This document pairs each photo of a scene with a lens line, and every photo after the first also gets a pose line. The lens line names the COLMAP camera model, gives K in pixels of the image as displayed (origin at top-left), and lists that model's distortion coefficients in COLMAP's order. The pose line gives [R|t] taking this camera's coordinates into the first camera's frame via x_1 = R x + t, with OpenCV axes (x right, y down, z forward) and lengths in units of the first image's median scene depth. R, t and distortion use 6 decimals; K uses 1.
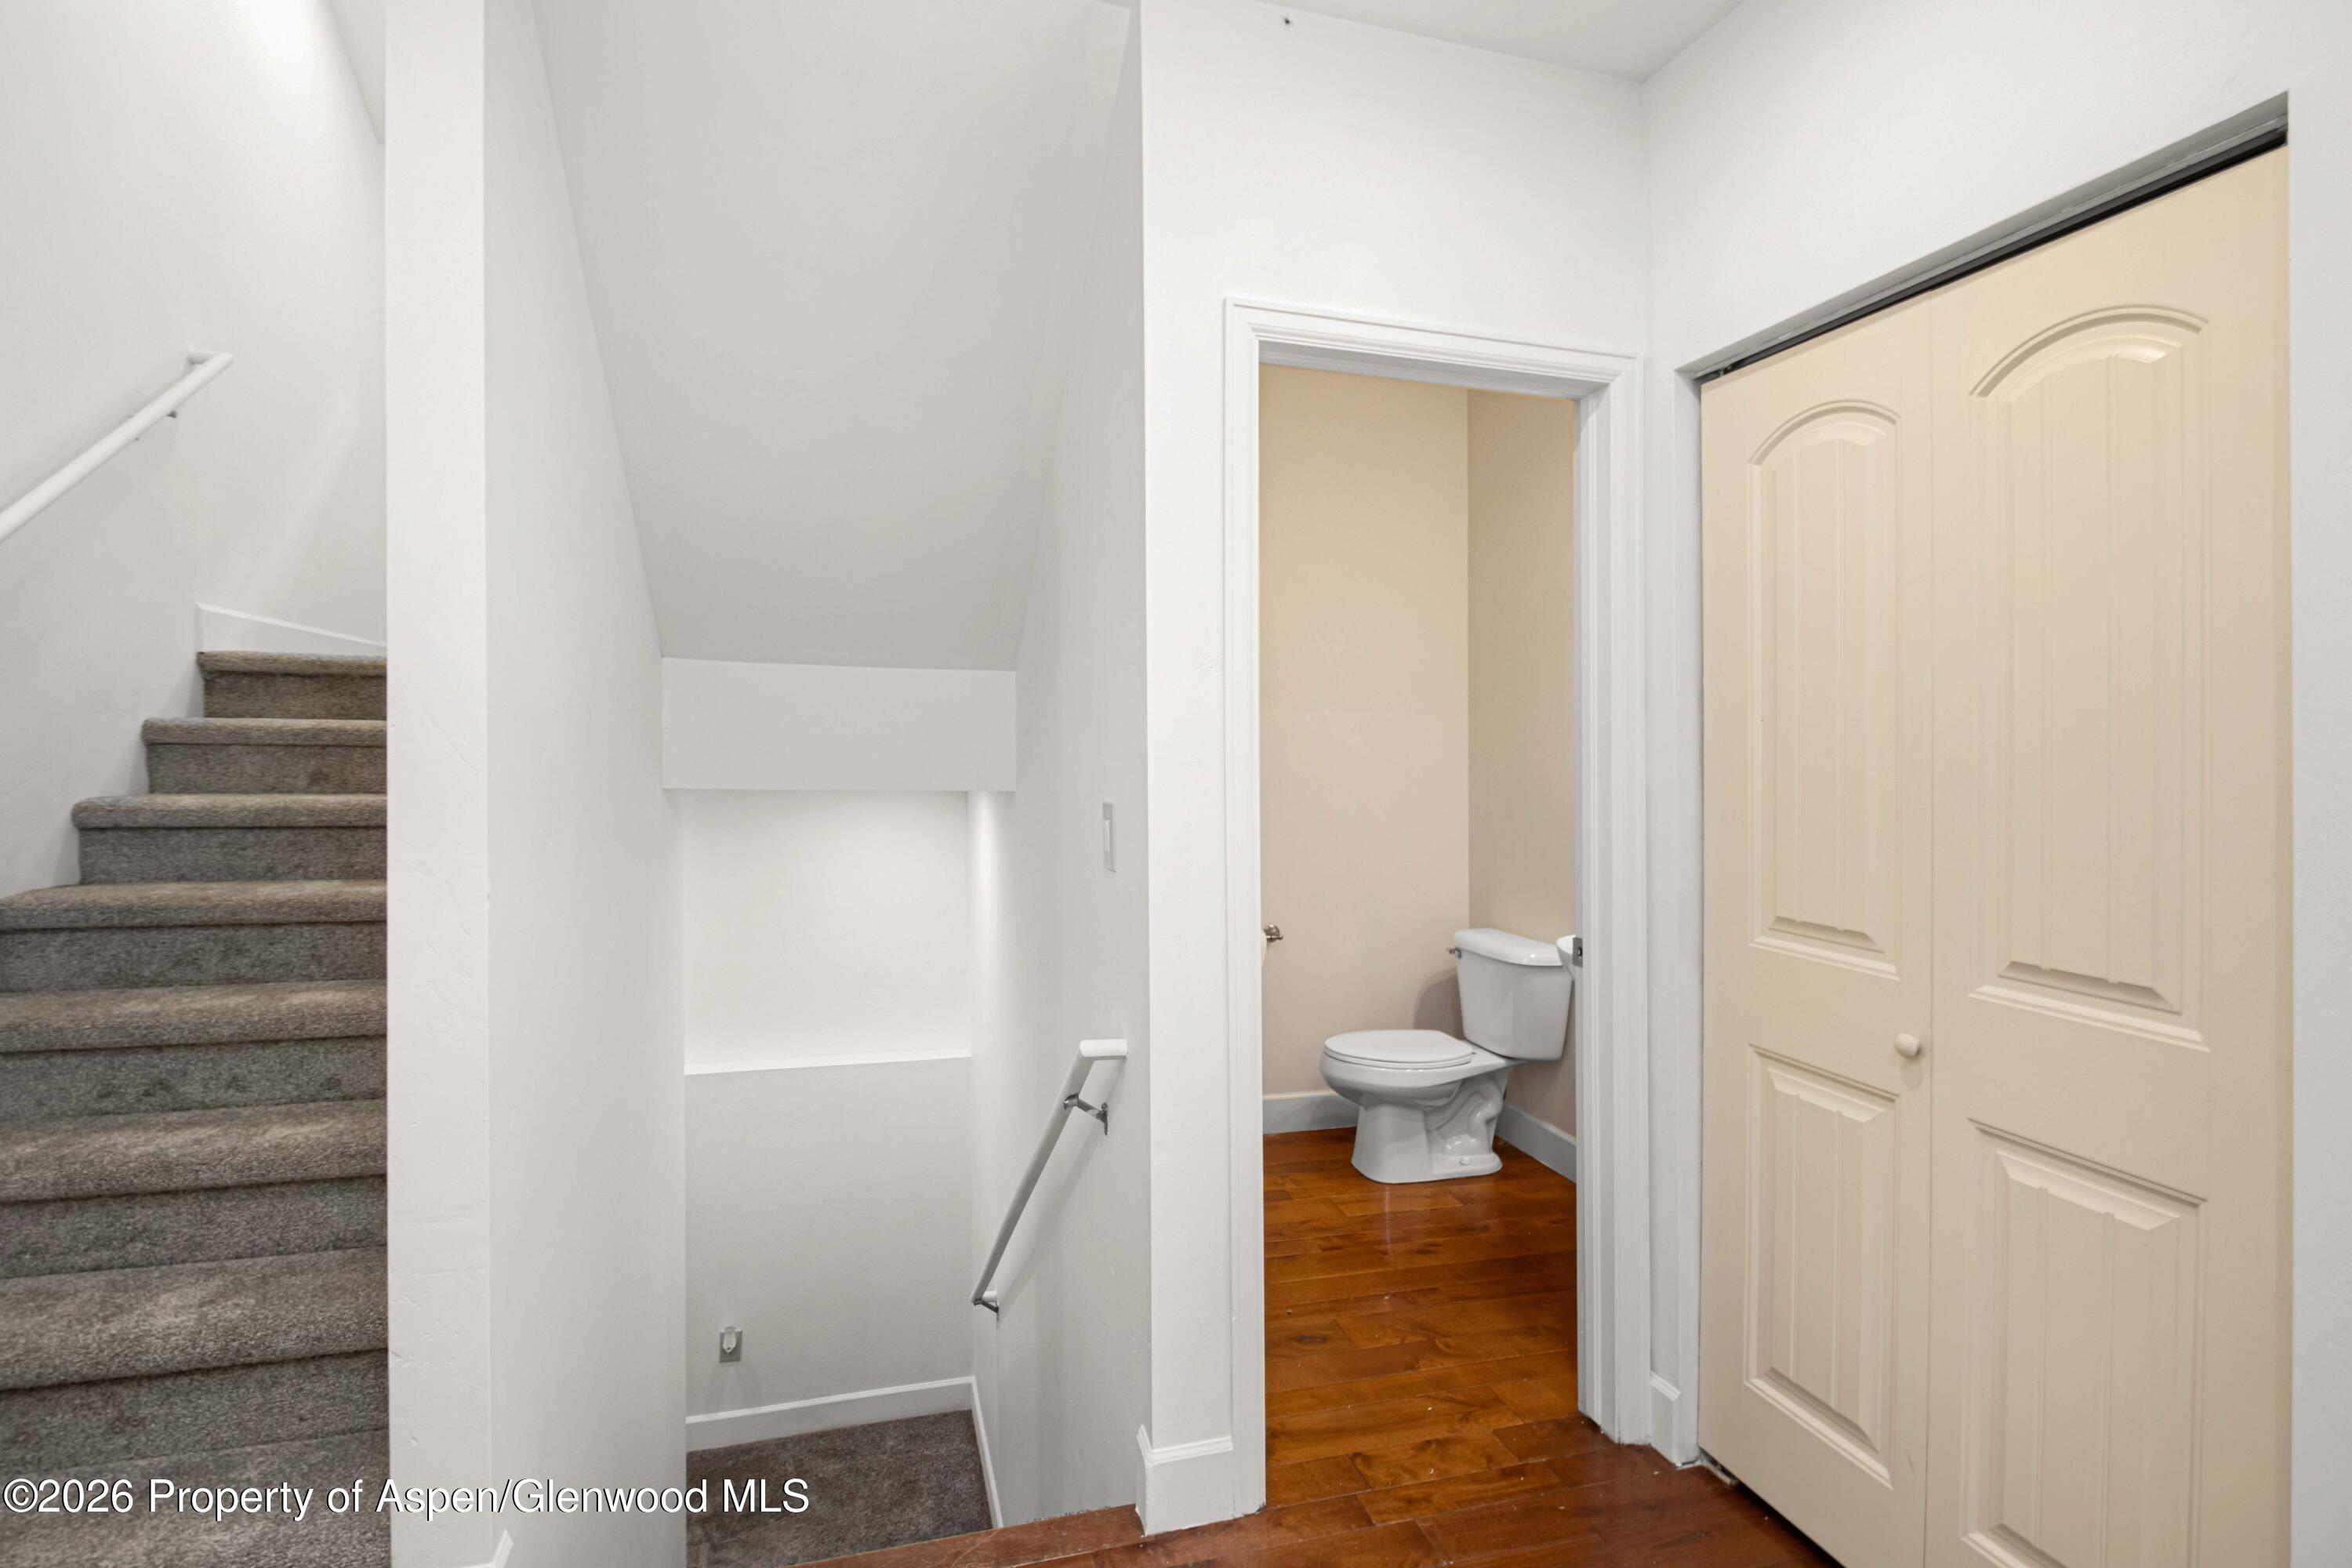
lens RADIAL K [[1119.2, 0, 1178.6], [0, 1119.2, 769.2], [0, 0, 1]] dist [0.001641, -0.001641]
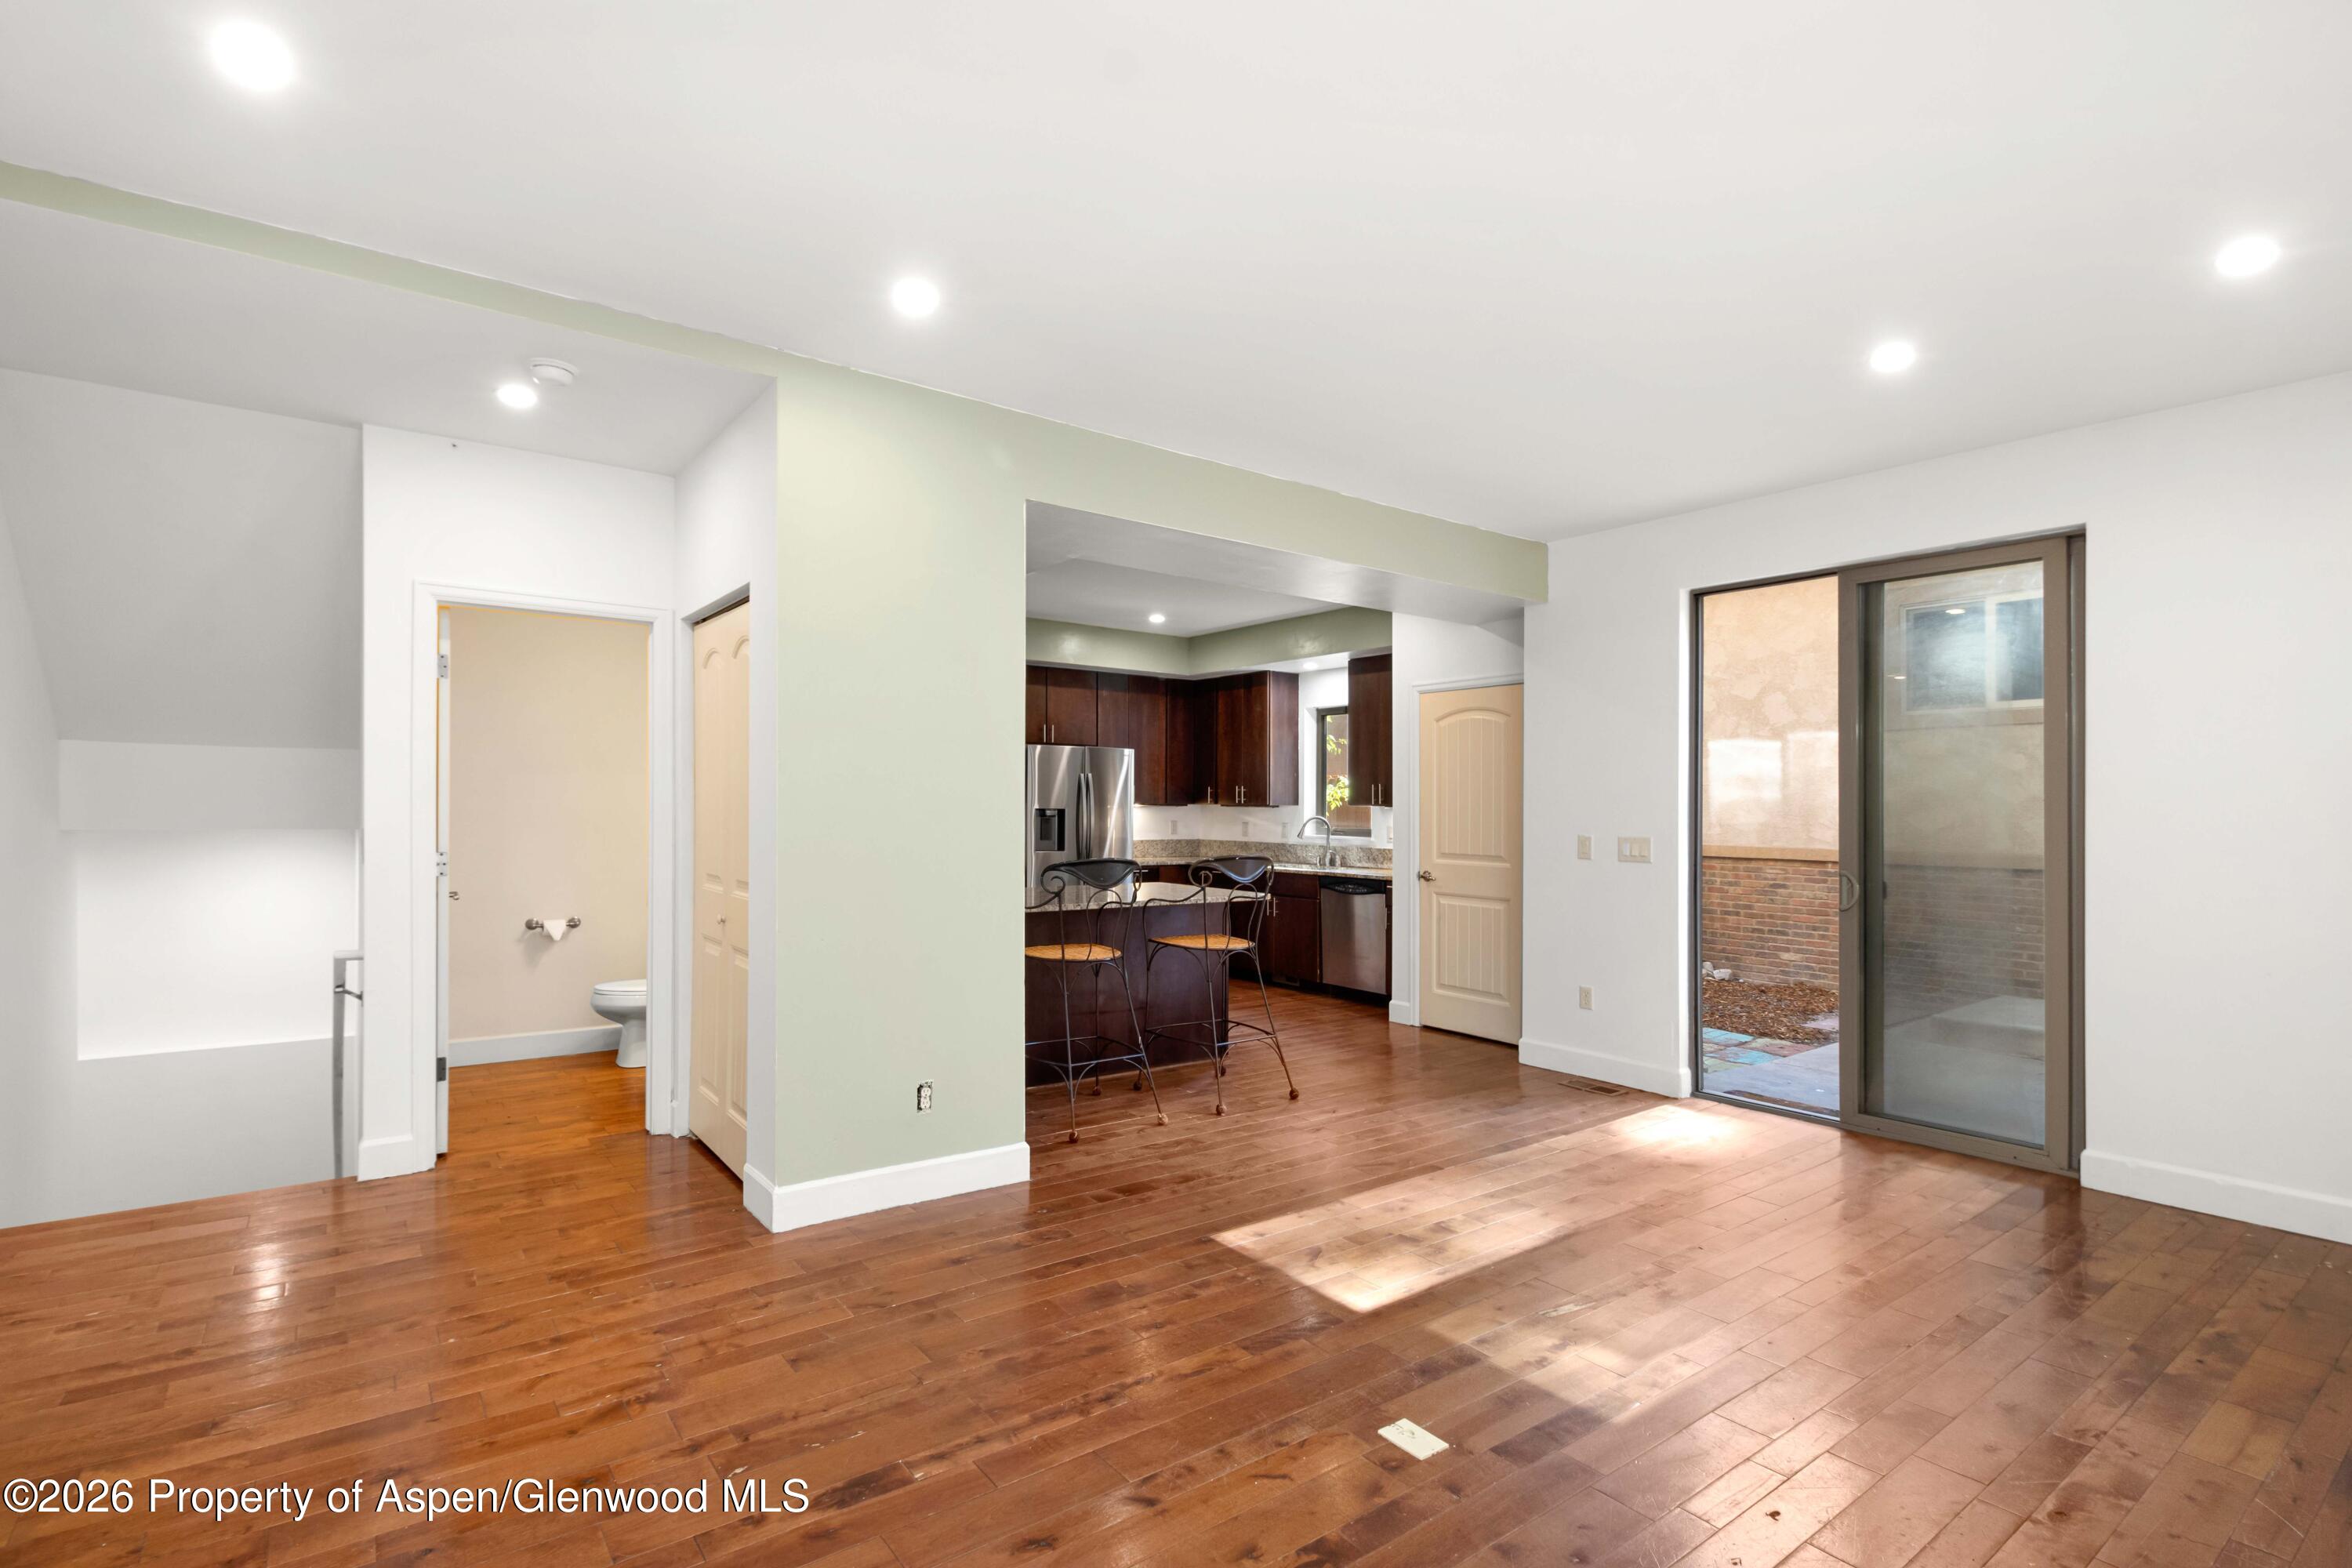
lens RADIAL K [[1119.2, 0, 1175.3], [0, 1119.2, 790.7], [0, 0, 1]] dist [0.001641, -0.001641]
pose [[0.934055, -0.005837, 0.357082, 0.571914], [0.012927, 0.999764, -0.017473, 0.015770], [-0.356895, 0.020937, 0.933910, -1.313552]]
